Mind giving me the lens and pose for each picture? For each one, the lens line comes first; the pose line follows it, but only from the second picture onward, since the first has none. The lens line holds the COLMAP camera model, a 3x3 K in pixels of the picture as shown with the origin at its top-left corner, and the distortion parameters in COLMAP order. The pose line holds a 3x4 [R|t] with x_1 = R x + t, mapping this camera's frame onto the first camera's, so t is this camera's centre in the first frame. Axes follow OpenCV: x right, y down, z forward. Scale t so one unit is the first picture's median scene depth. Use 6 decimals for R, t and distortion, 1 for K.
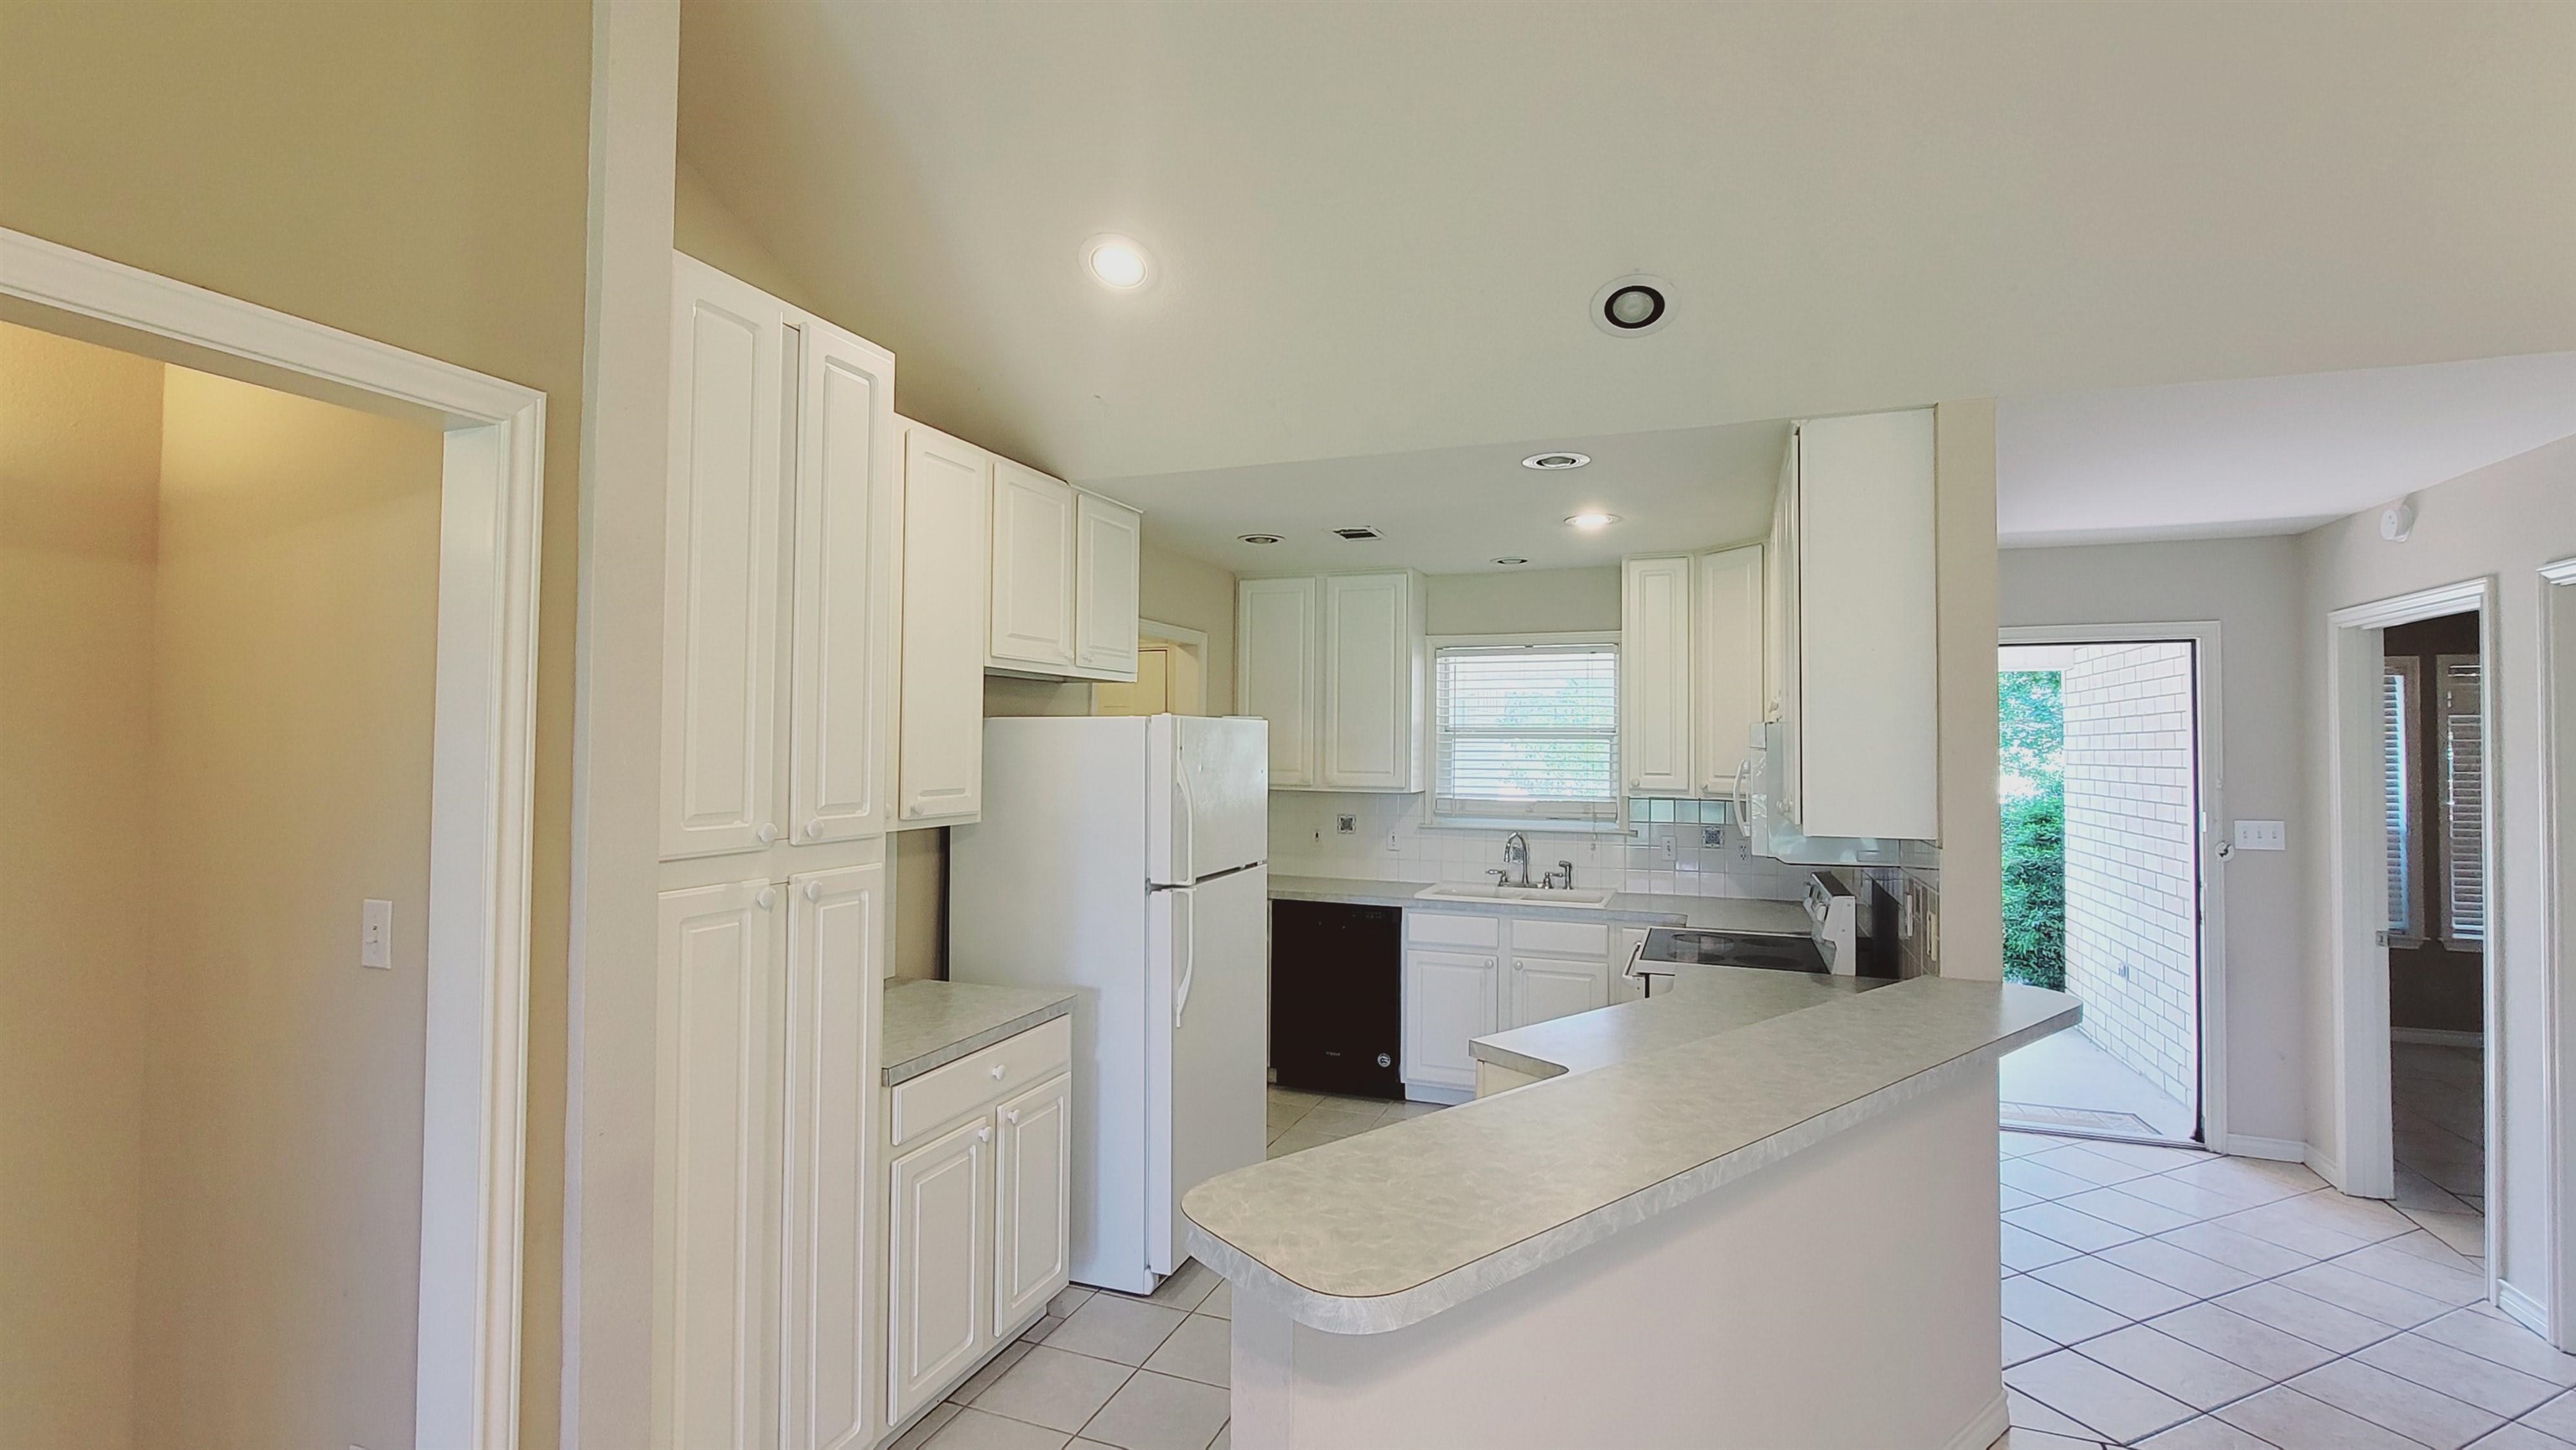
lens RADIAL K [[1134.8, 0, 1286.7], [0, 1134.8, 726.1], [0, 0, 1]] dist [-0.007457, 0.000537]
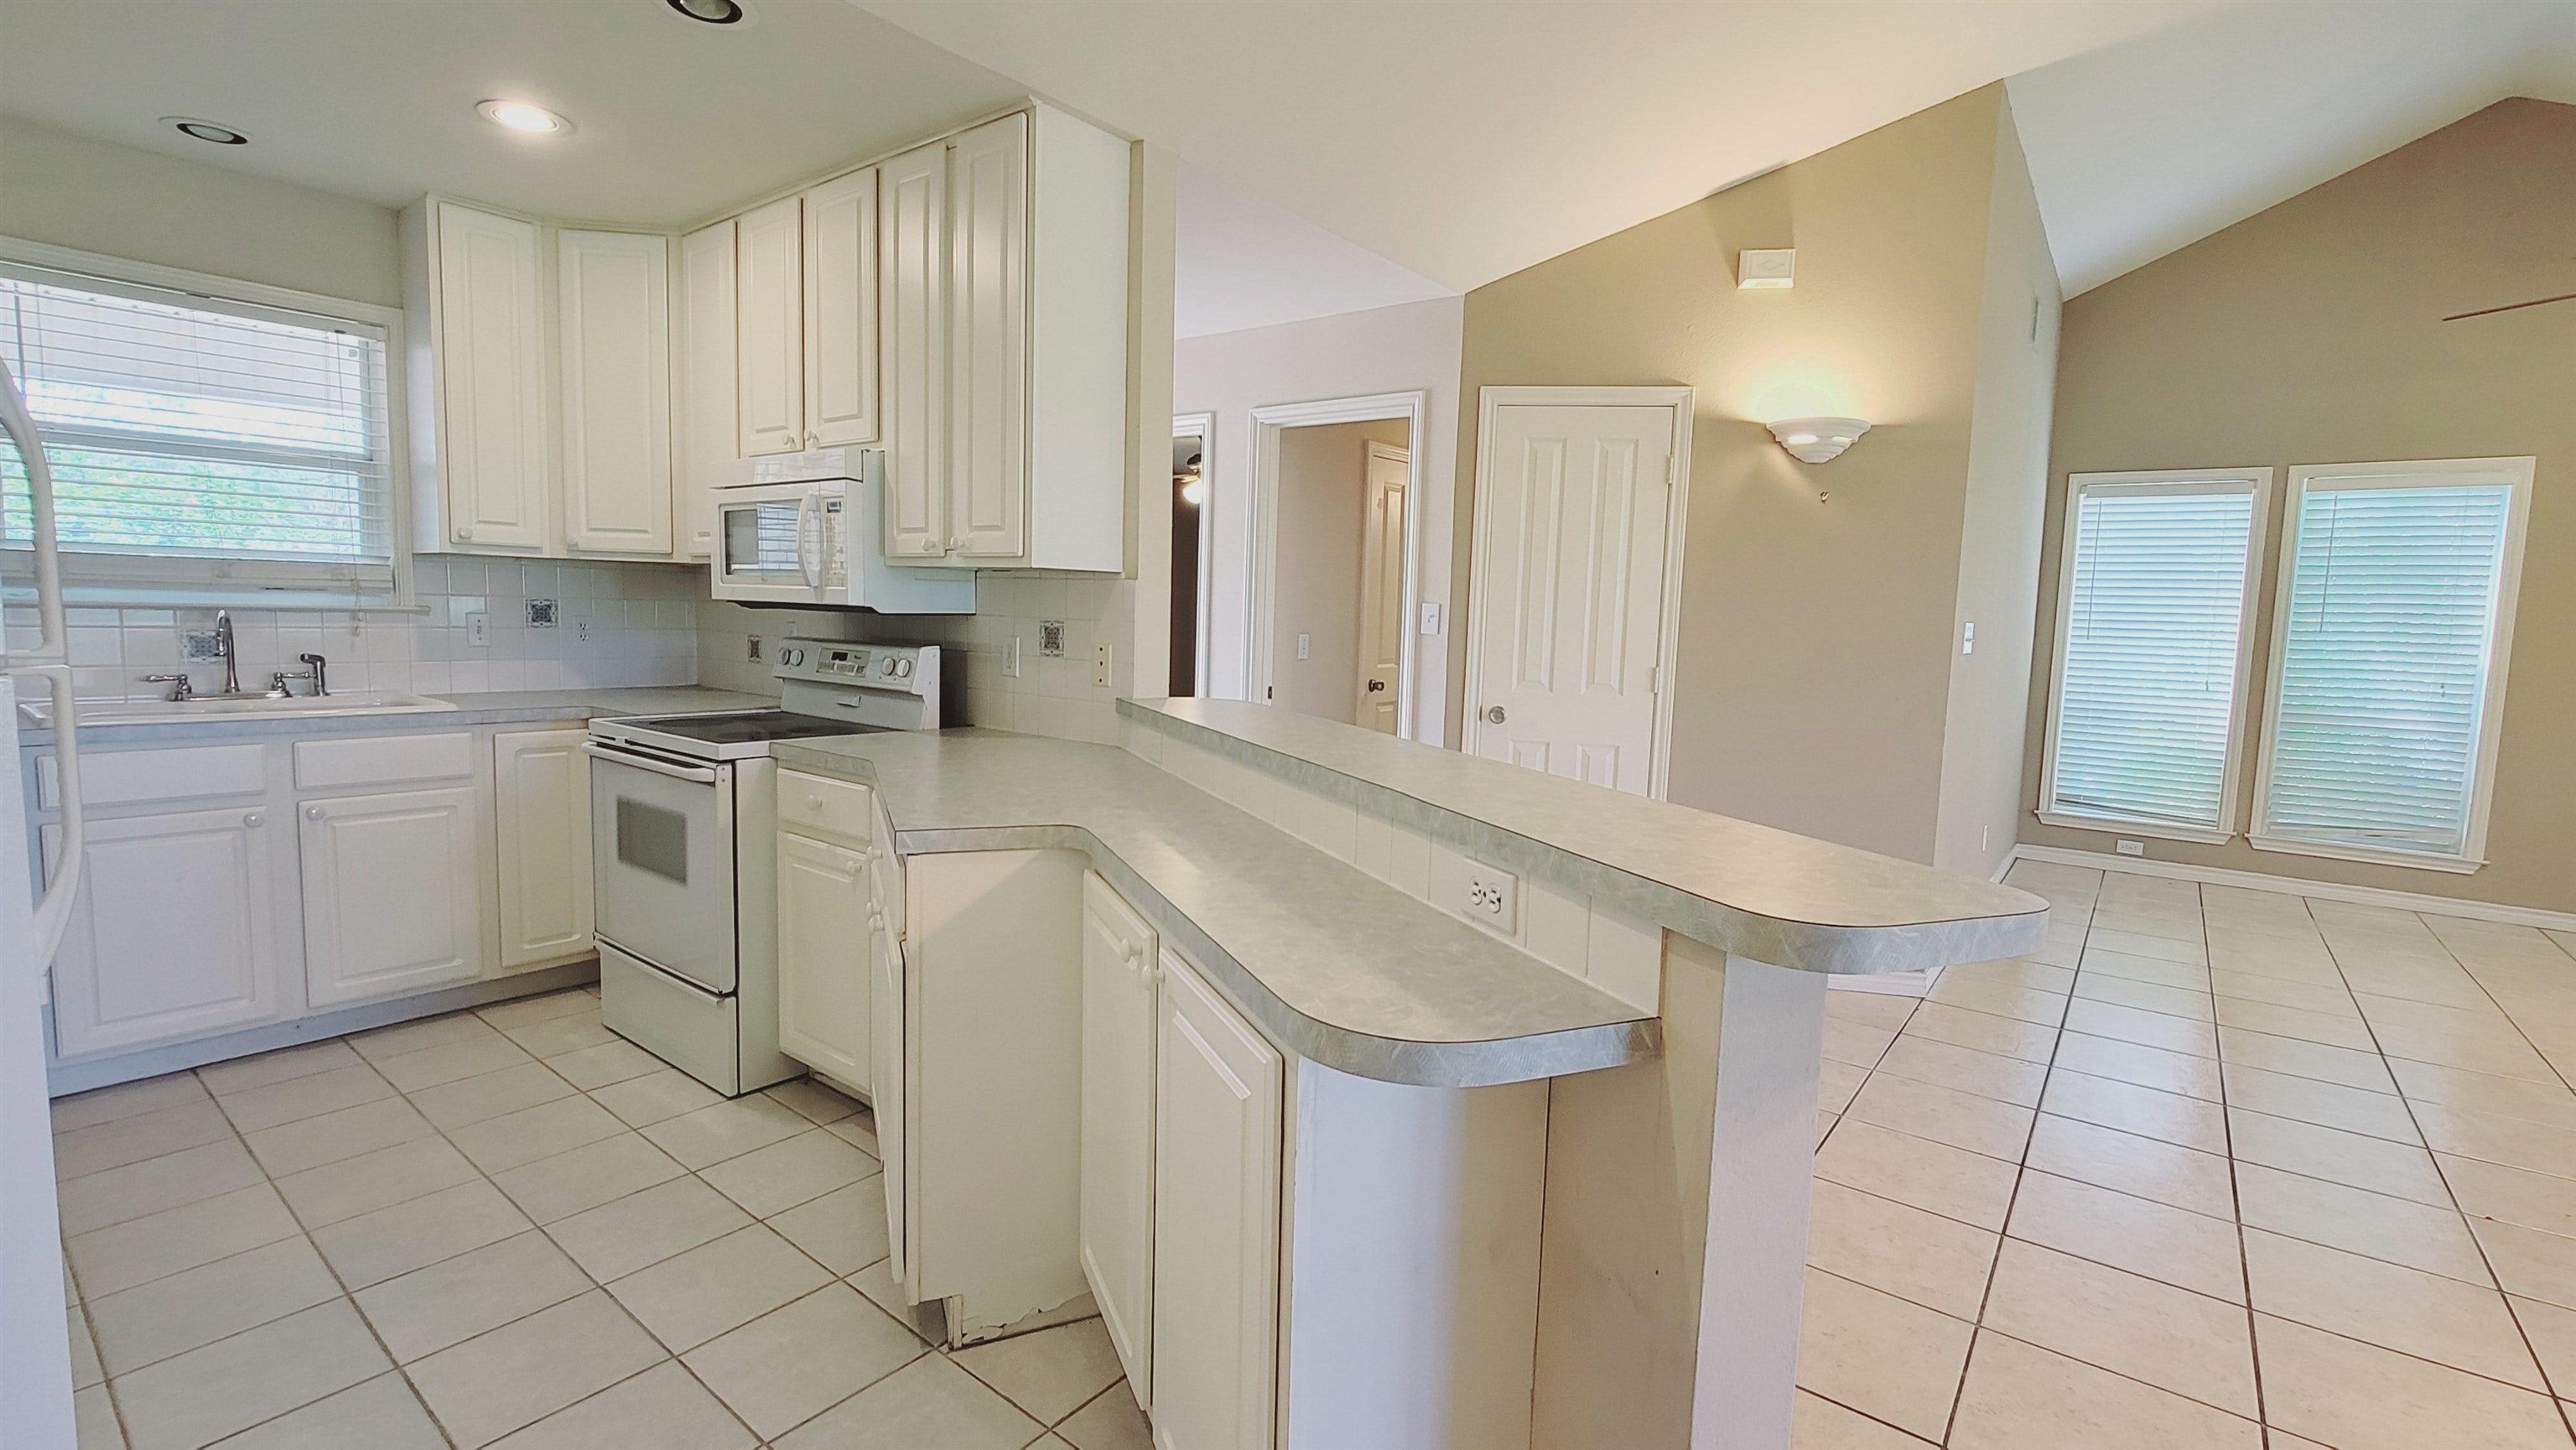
lens RADIAL K [[1134.8, 0, 1292.9], [0, 1134.8, 719.4], [0, 0, 1]] dist [-0.007457, 0.000537]
pose [[0.287474, -0.092674, 0.953294, -0.302260], [-0.048184, 0.992648, 0.111030, 0.083433], [-0.956576, -0.077852, 0.280895, 0.404066]]
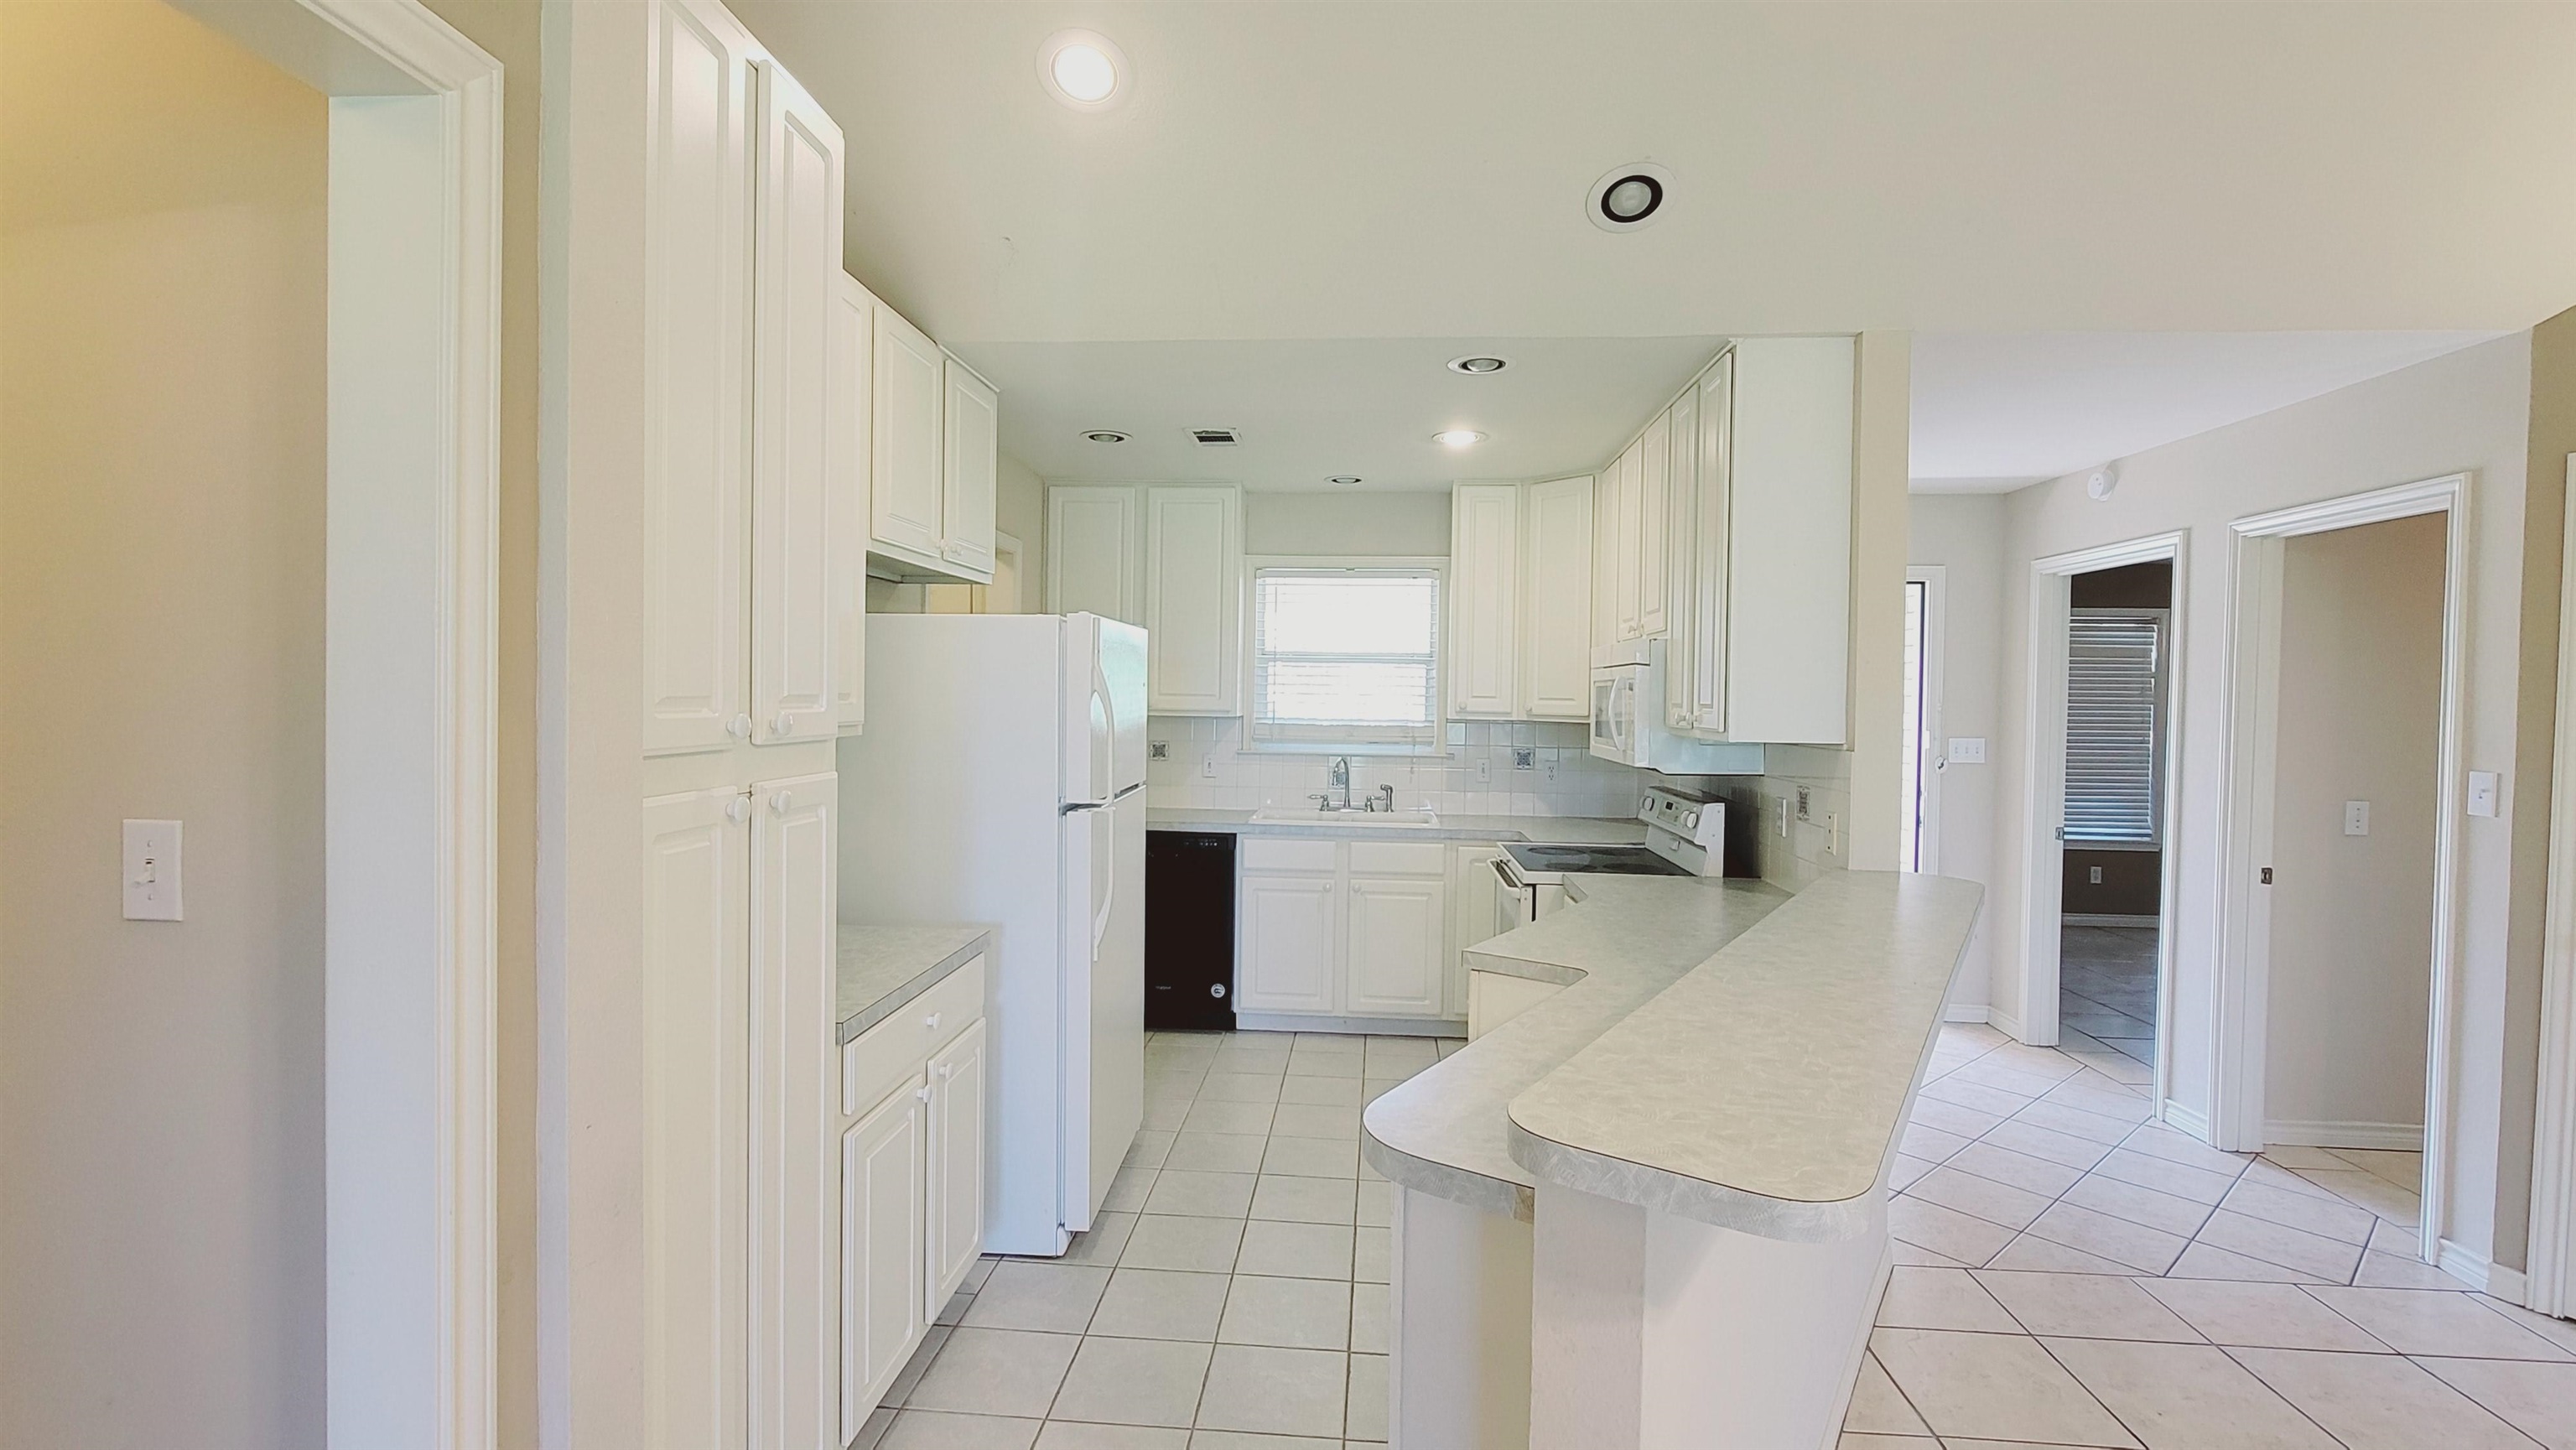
lens RADIAL K [[1134.8, 0, 1288.3], [0, 1134.8, 725.5], [0, 0, 1]] dist [-0.007457, 0.000537]
pose [[0.958612, -0.000552, 0.284715, -0.179733], [-0.013348, 0.998811, 0.046877, 0.029656], [-0.284402, -0.048737, 0.957465, 0.088777]]
